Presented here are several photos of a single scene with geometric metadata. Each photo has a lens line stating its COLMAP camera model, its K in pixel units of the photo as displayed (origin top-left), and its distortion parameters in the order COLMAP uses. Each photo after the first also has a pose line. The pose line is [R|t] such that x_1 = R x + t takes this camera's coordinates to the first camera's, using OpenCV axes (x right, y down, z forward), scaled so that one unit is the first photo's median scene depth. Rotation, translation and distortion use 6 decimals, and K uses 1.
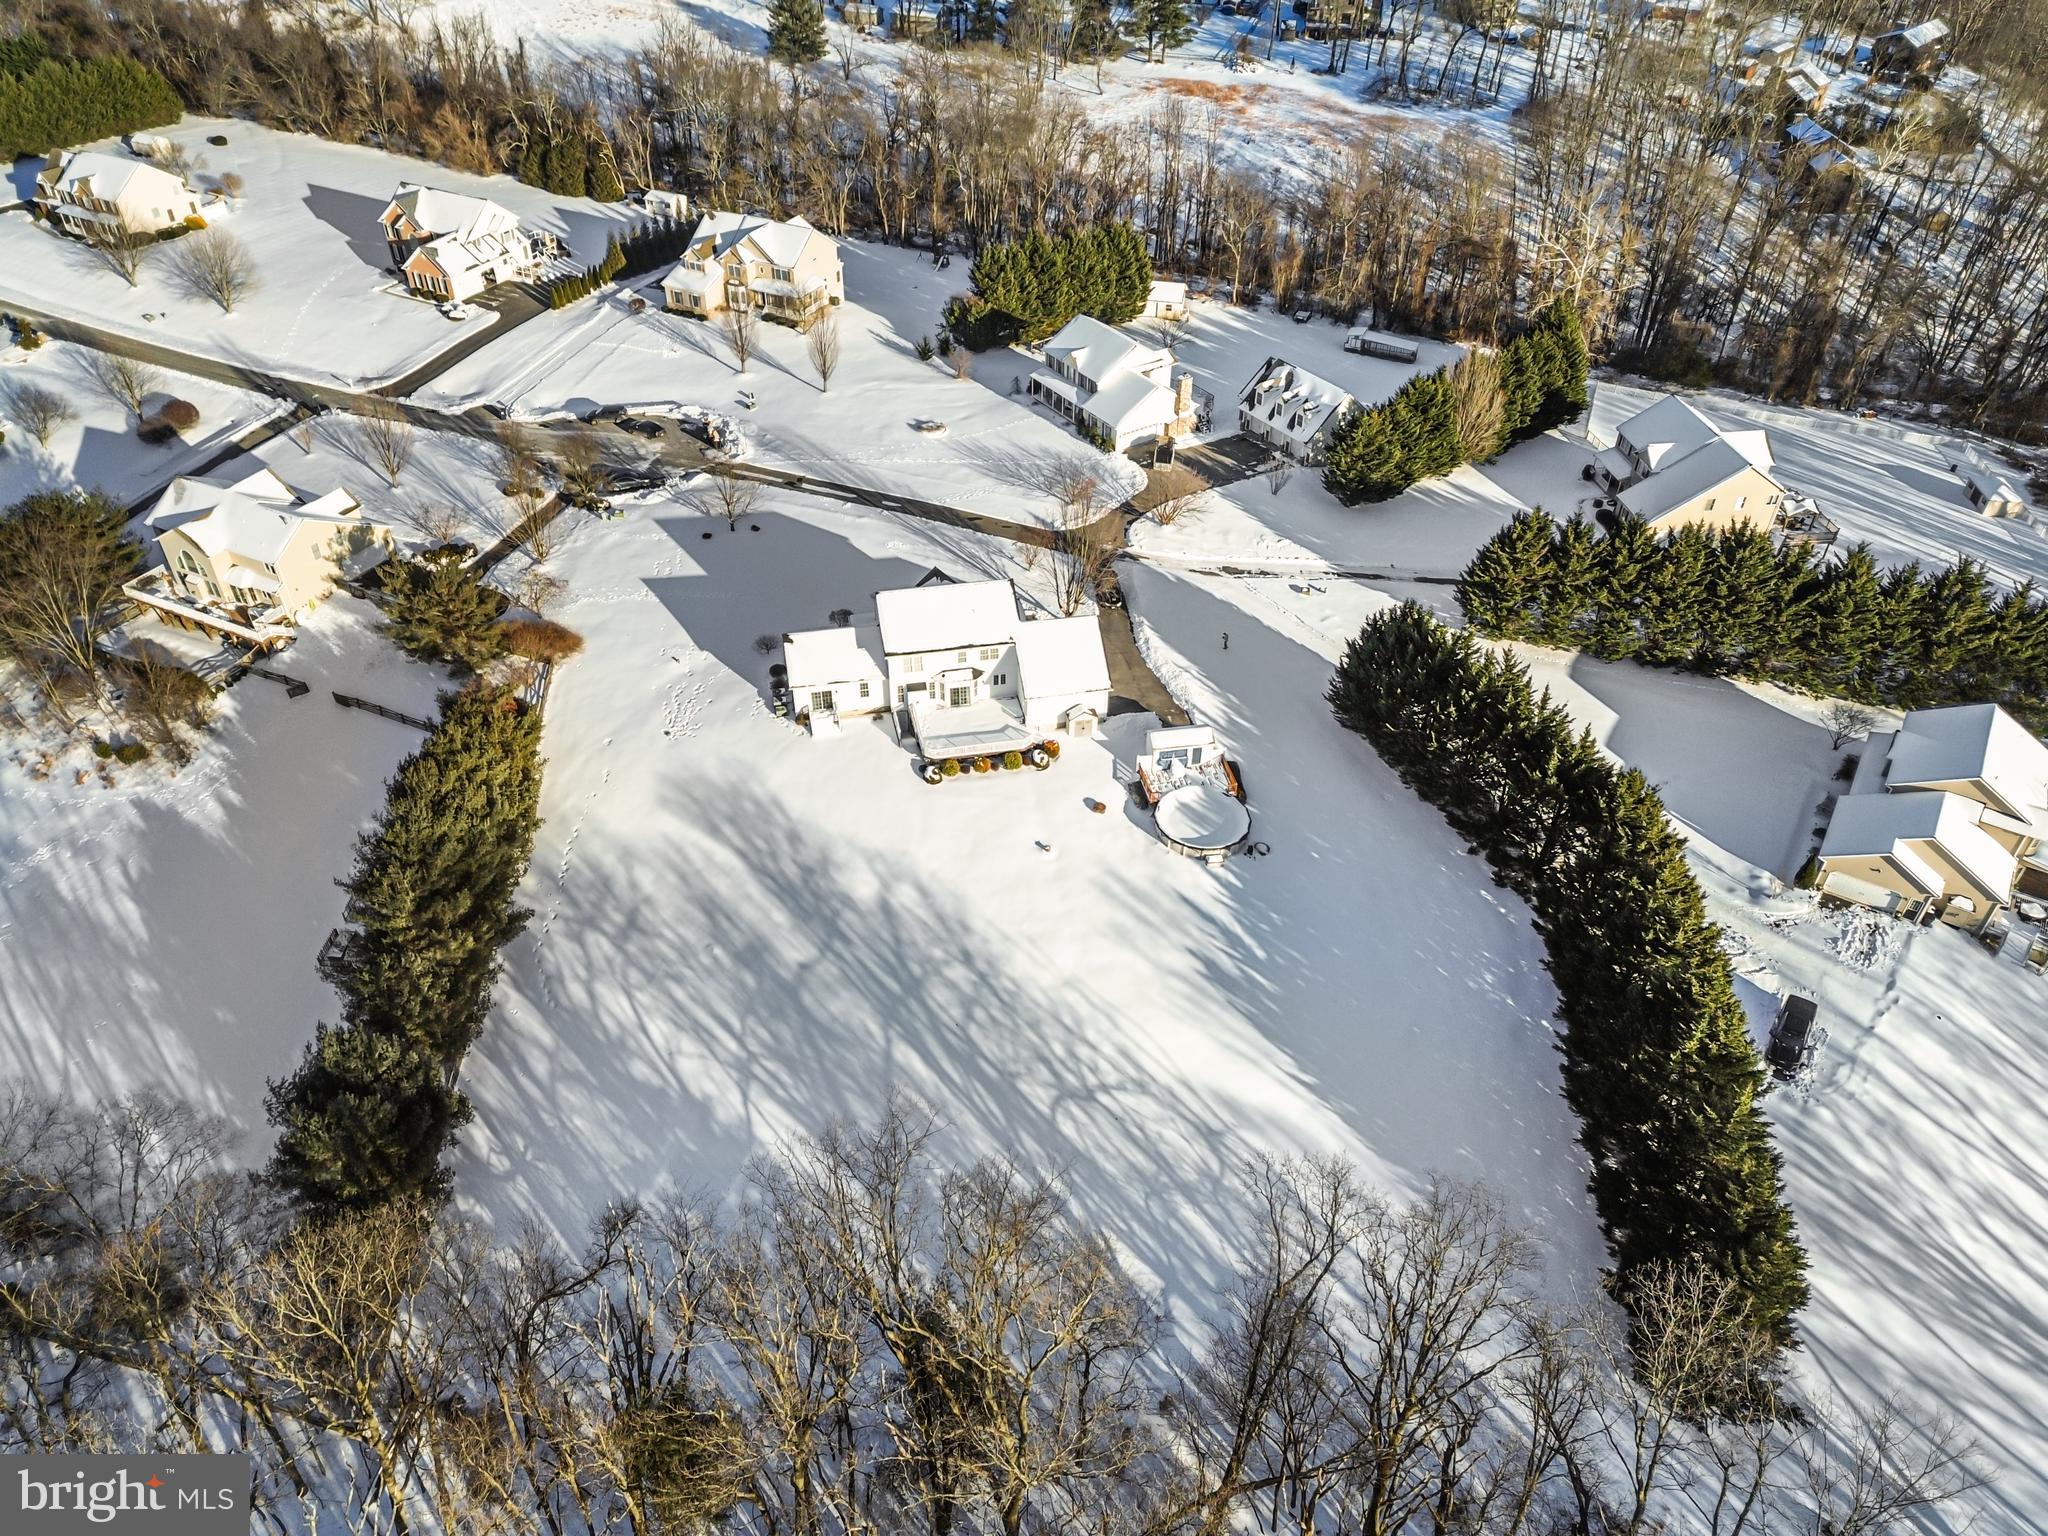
lens RADIAL K [[1446.2, 0, 1026.6], [0, 1446.2, 761.6], [0, 0, 1]] dist [0.092600, -0.096746]
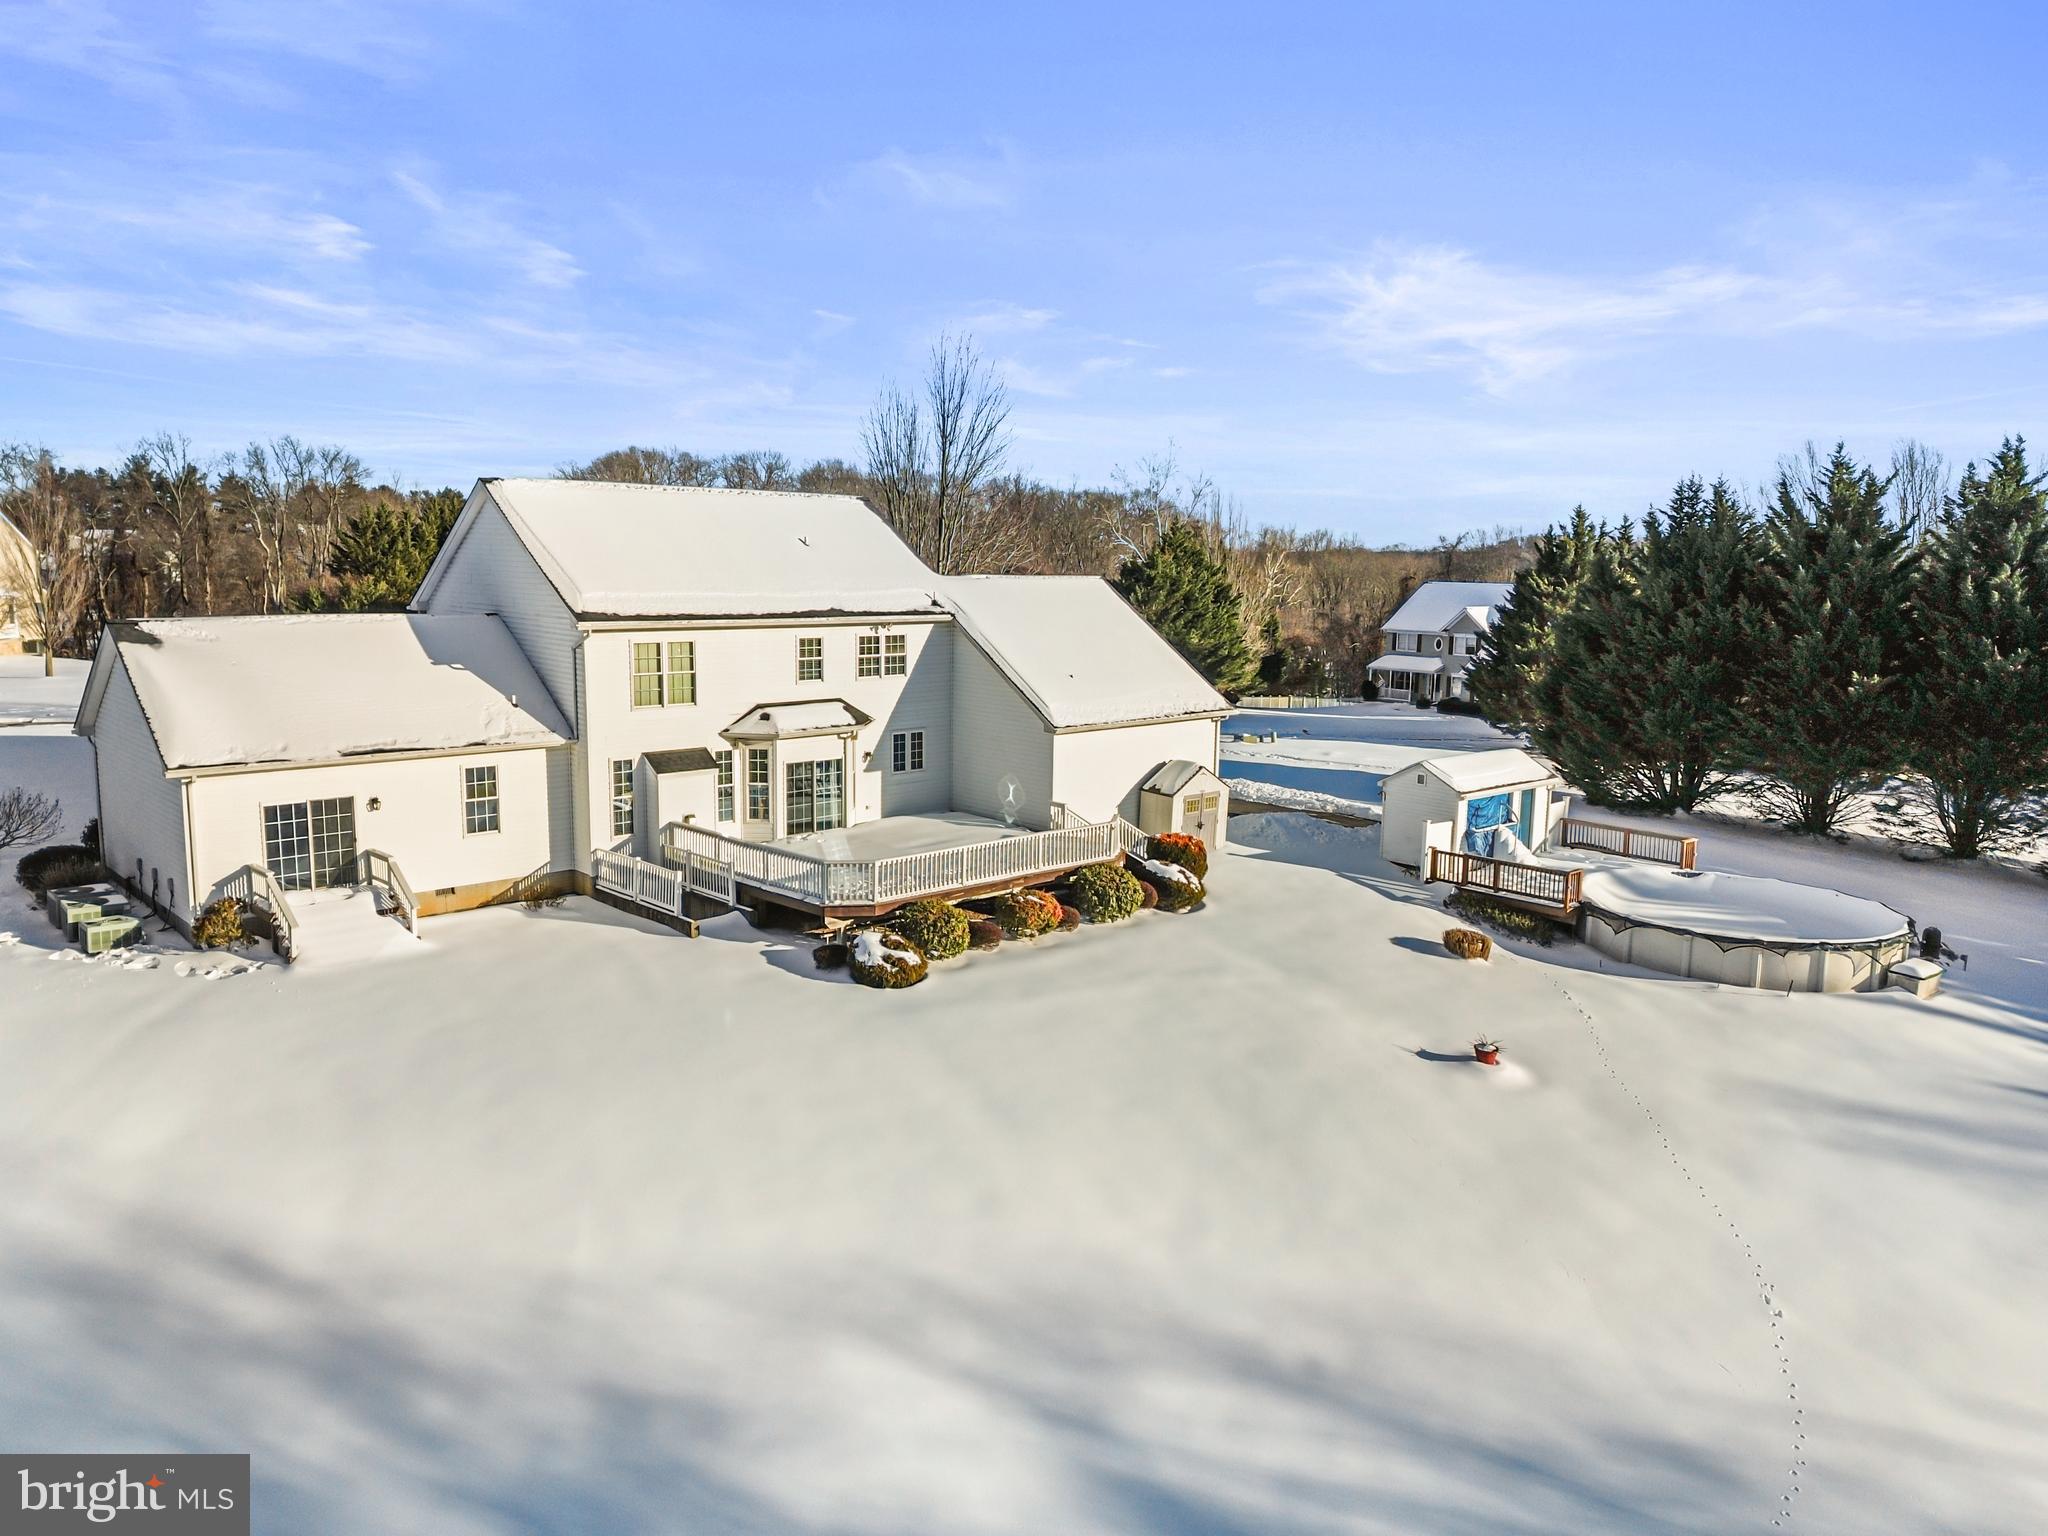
lens RADIAL K [[1446.2, 0, 1026.6], [0, 1446.2, 761.6], [0, 0, 1]] dist [0.092600, -0.096746]
pose [[0.855297, -0.086361, 0.510890, -0.161620], [0.329094, 0.852131, -0.406903, 0.085273], [-0.400205, 0.516154, 0.757246, 0.748280]]
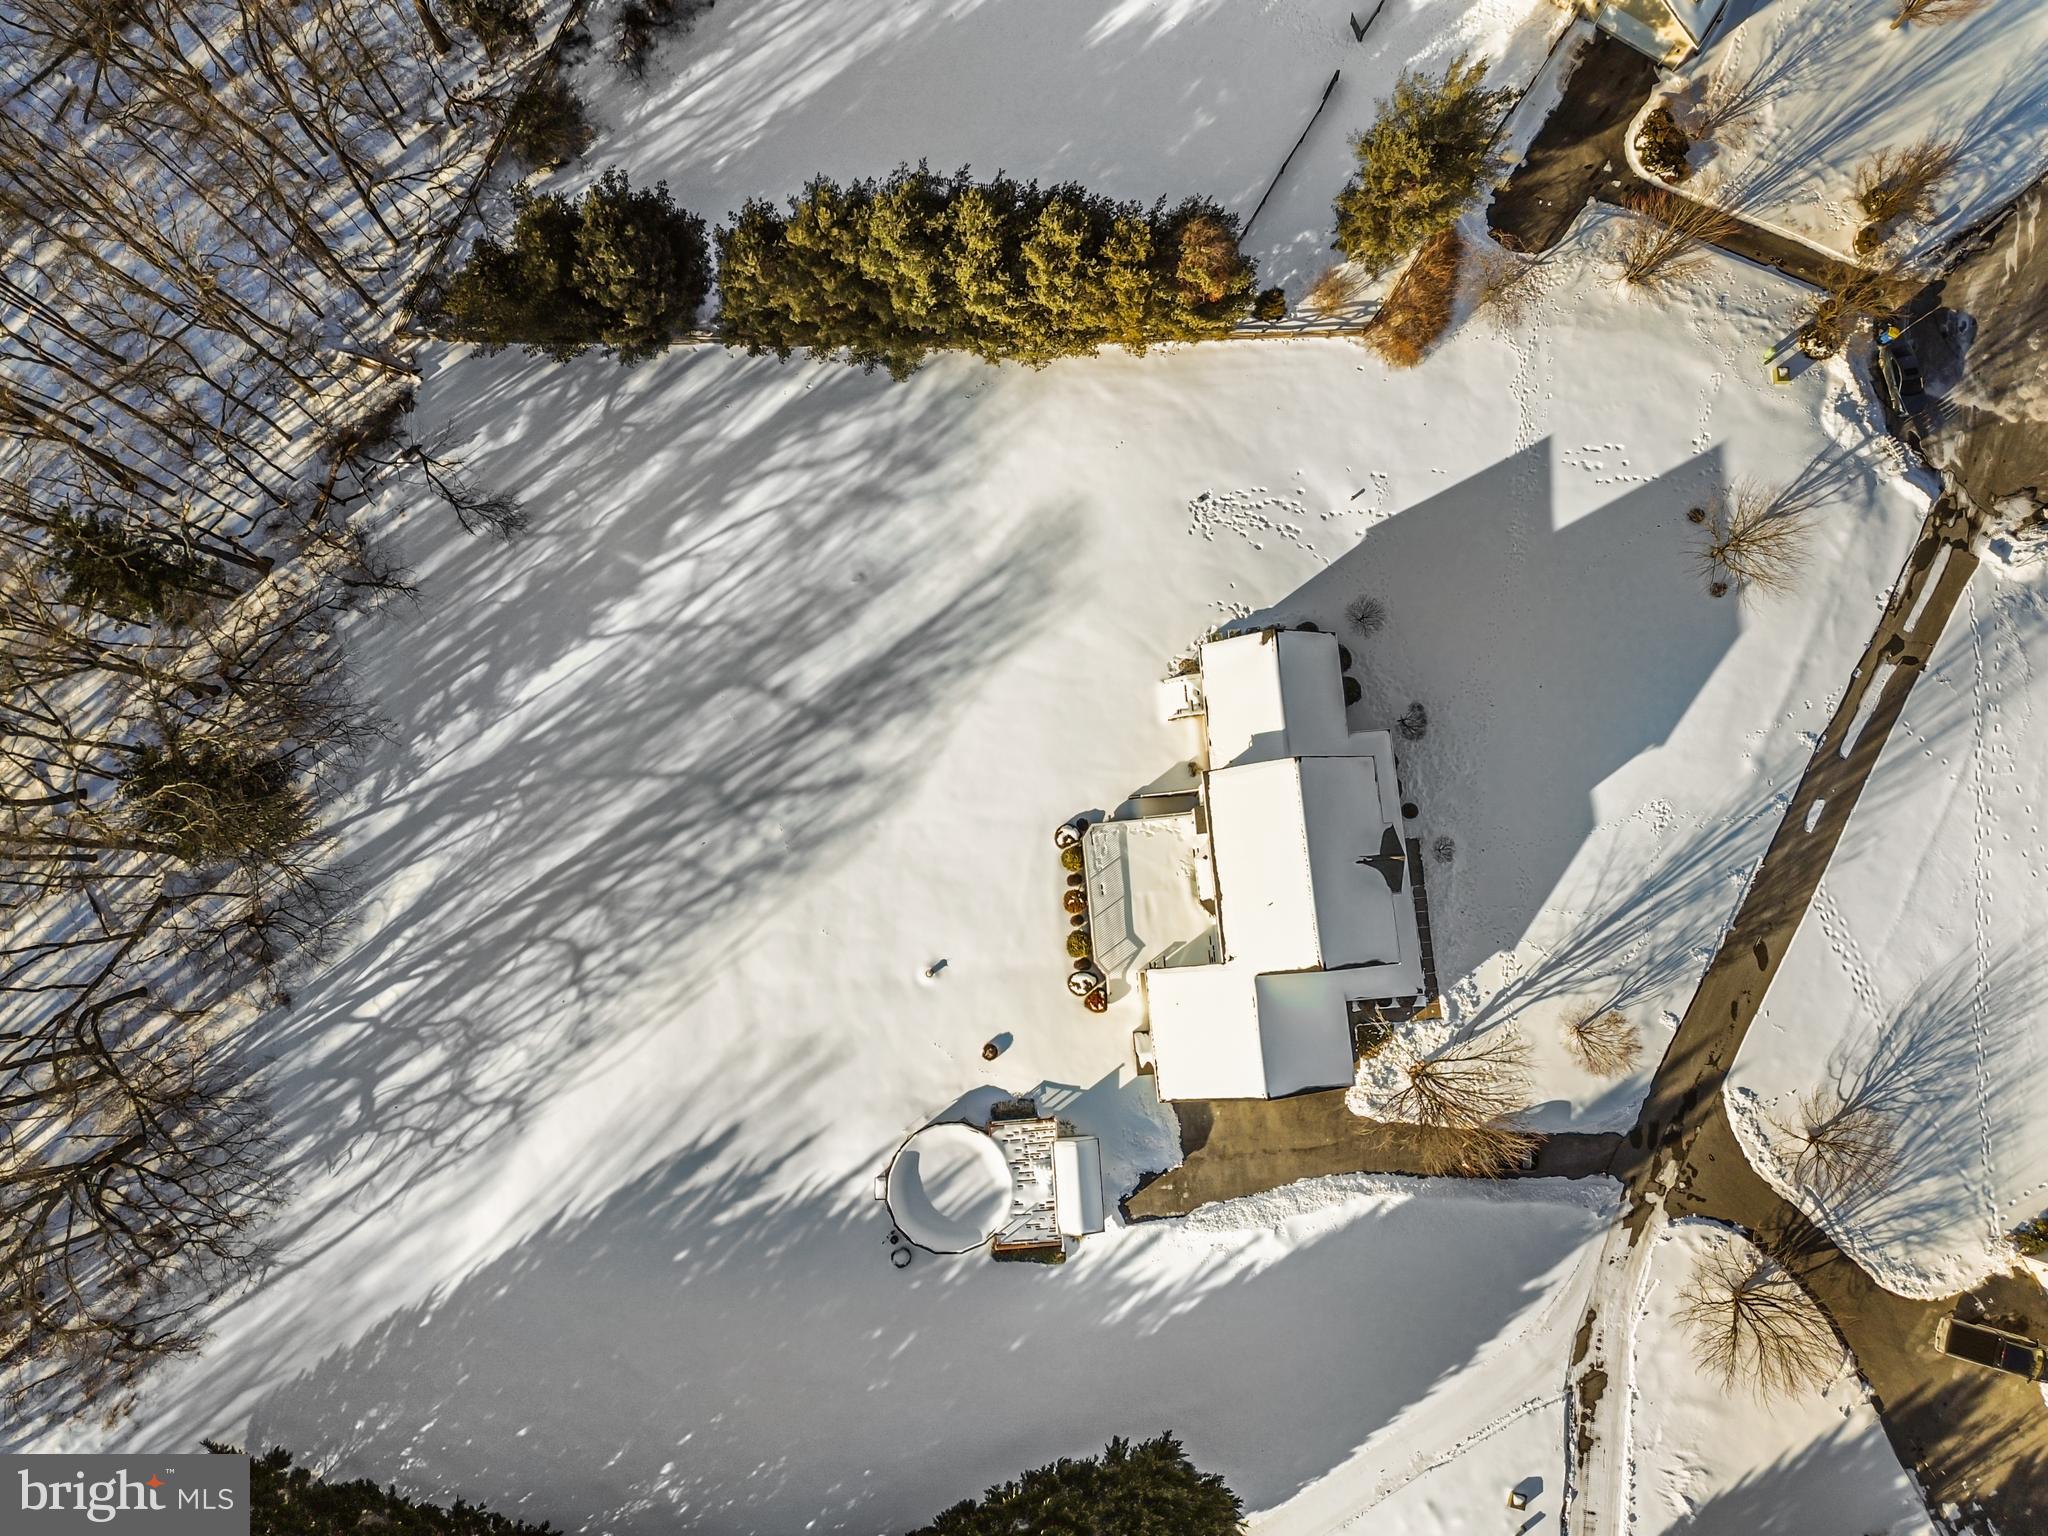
lens RADIAL K [[1446.2, 0, 1026.6], [0, 1446.2, 761.6], [0, 0, 1]] dist [0.092600, -0.096746]
pose [[-0.109494, 0.981848, -0.154871, 0.013464], [-0.624075, 0.053364, 0.779540, -0.544816], [0.773655, 0.182007, 0.606903, 0.495064]]
